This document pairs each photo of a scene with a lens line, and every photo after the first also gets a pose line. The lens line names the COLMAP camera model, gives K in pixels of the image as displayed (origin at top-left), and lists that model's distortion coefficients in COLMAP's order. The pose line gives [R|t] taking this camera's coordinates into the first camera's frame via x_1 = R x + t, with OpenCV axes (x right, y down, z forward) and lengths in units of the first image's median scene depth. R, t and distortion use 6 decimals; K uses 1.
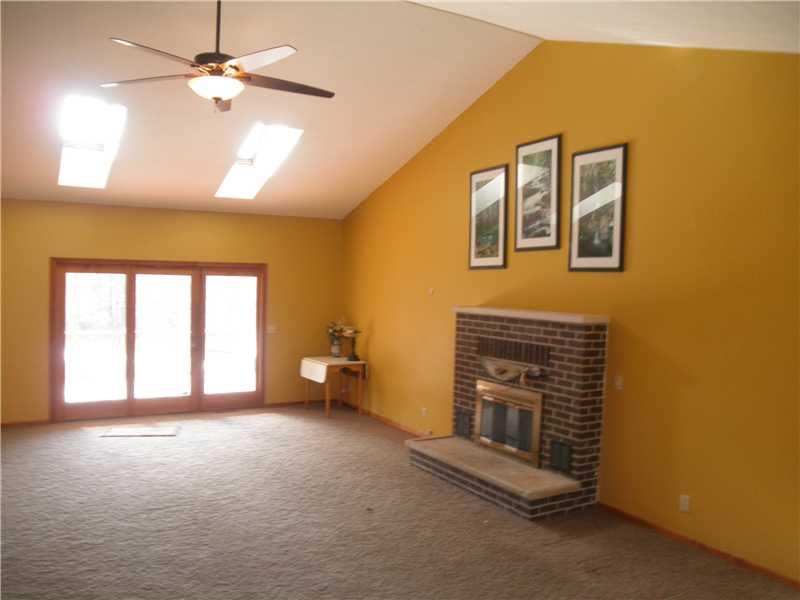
lens RADIAL K [[657.8, 0, 400.8], [0, 657.8, 305.7], [0, 0, 1]] dist [-0.101006, 0.082981]
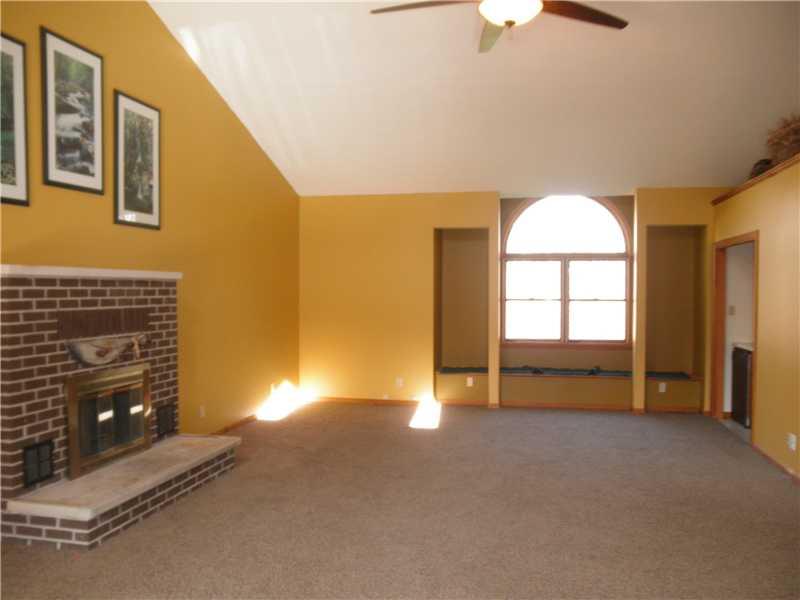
lens RADIAL K [[657.8, 0, 400.8], [0, 657.8, 305.7], [0, 0, 1]] dist [-0.101006, 0.082981]
pose [[-0.728543, -0.042899, 0.683655, -0.613109], [0.006814, 0.997534, 0.069857, -0.000446], [-0.684966, 0.055552, -0.726454, 1.362562]]
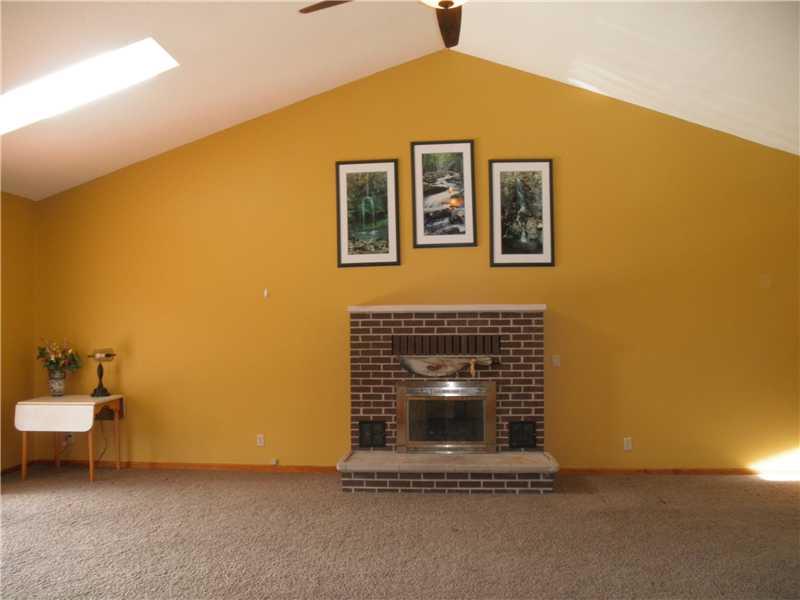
lens RADIAL K [[657.8, 0, 400.8], [0, 657.8, 305.7], [0, 0, 1]] dist [-0.101006, 0.082981]
pose [[0.567398, -0.007388, 0.823410, -0.721236], [0.052825, 0.998227, -0.027444, 0.033740], [-0.821747, 0.059068, 0.566782, 0.504947]]
